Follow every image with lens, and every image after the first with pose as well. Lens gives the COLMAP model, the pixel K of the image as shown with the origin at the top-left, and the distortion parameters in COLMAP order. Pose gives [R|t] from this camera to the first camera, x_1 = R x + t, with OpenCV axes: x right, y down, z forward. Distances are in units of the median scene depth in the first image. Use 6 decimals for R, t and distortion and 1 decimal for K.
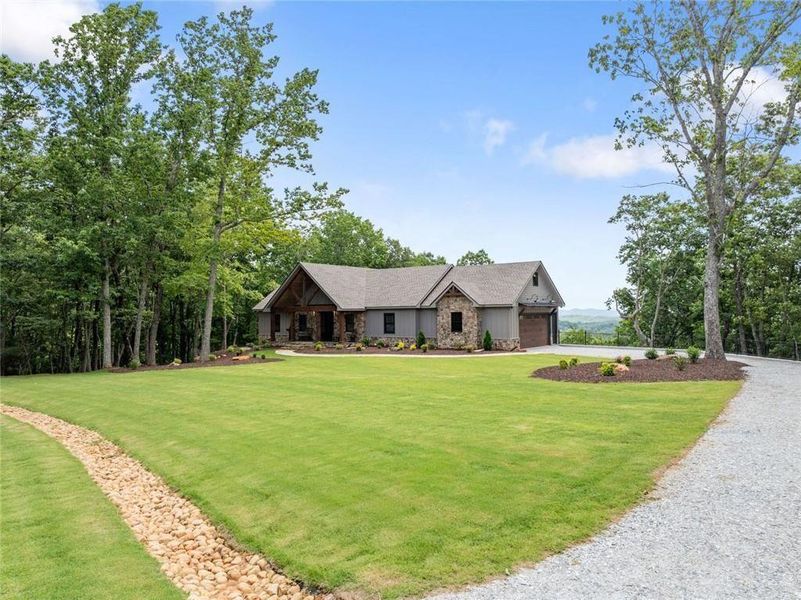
lens RADIAL K [[570.2, 0, 400.5], [0, 570.2, 300.0], [0, 0, 1]] dist [-0.032838, -0.000165]
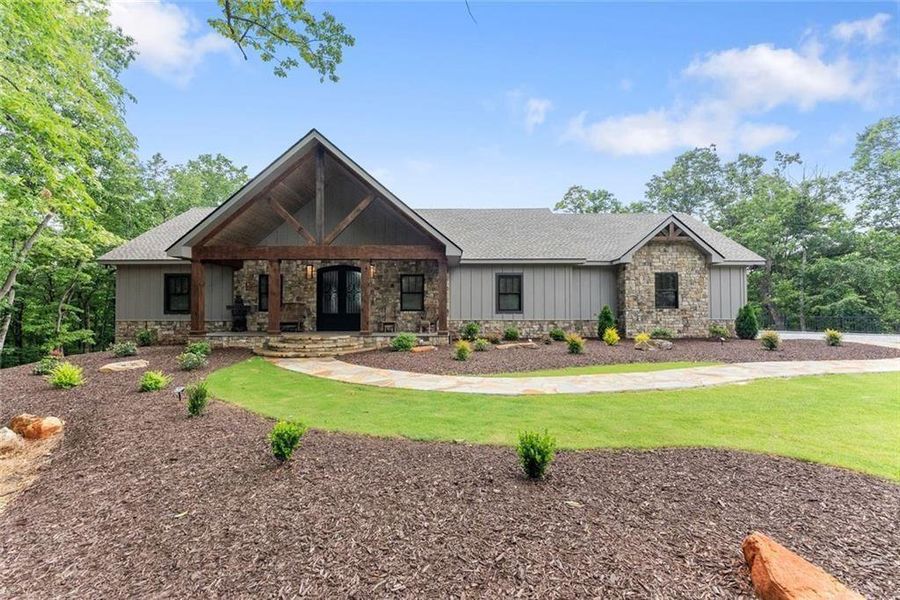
lens RADIAL K [[364.2, 0, 447.2], [0, 364.2, 300.5], [0, 0, 1]] dist [-0.000211, 0.000051]
pose [[0.802570, 0.029371, 0.595834, -0.263121], [-0.021816, 0.999564, -0.019887, 0.055915], [-0.596159, 0.002962, 0.802861, 0.783966]]
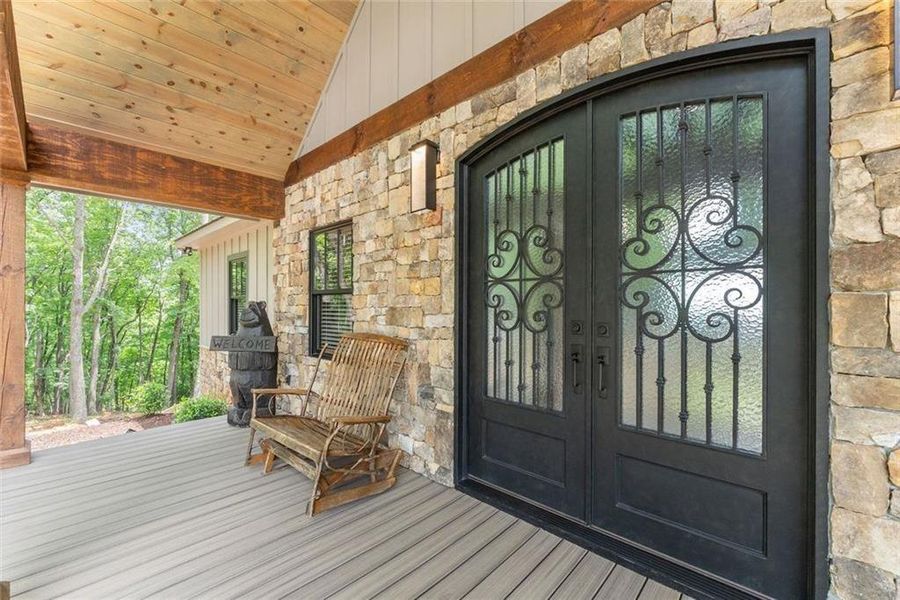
lens RADIAL K [[367.3, 0, 450.1], [0, 367.3, 306.0], [0, 0, 1]] dist [-0.001013, -0.000350]
pose [[0.995032, 0.016936, -0.098108, -0.157518], [-0.015047, 0.999687, 0.019968, 0.047312], [0.098415, -0.018393, 0.994975, 1.053163]]
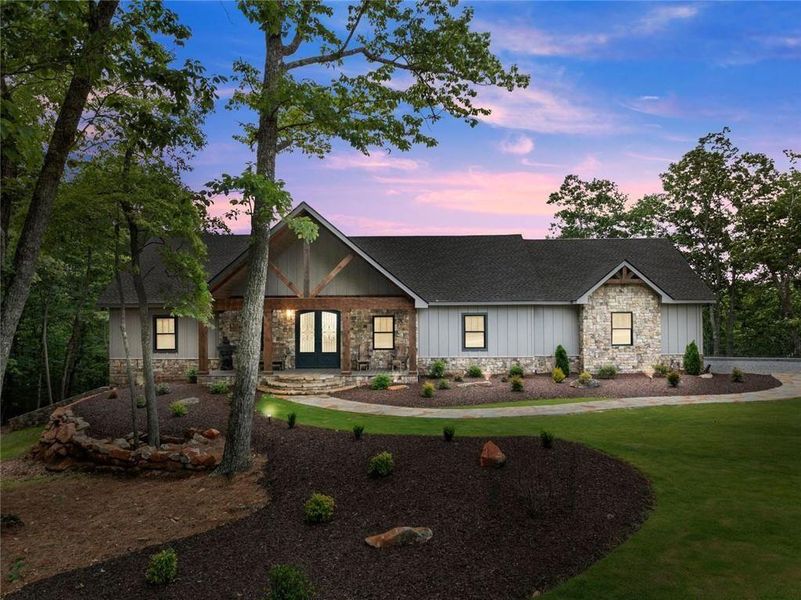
lens RADIAL K [[570.2, 0, 400.5], [0, 570.2, 300.0], [0, 0, 1]] dist [-0.032838, -0.000165]
pose [[0.815669, 0.018635, 0.578218, -0.398315], [-0.014860, 0.999826, -0.011260, 0.017709], [-0.578328, 0.000592, 0.815804, 0.607812]]
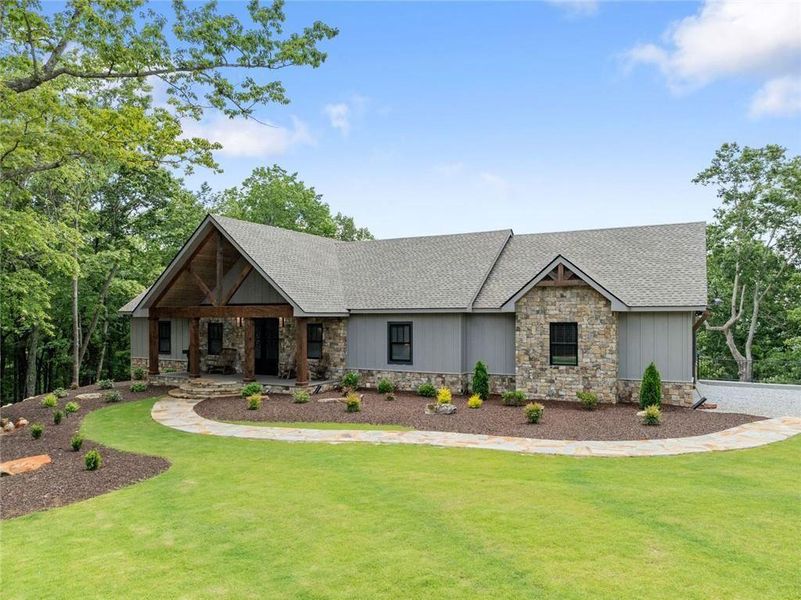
lens RADIAL K [[581.5, 0, 401.2], [0, 581.5, 314.8], [0, 0, 1]] dist [-0.030946, 0.000200]
pose [[0.989377, 0.010536, 0.144992, -0.092264], [-0.013003, 0.999786, 0.016081, 0.008799], [-0.144791, -0.017796, 0.989302, 0.517236]]
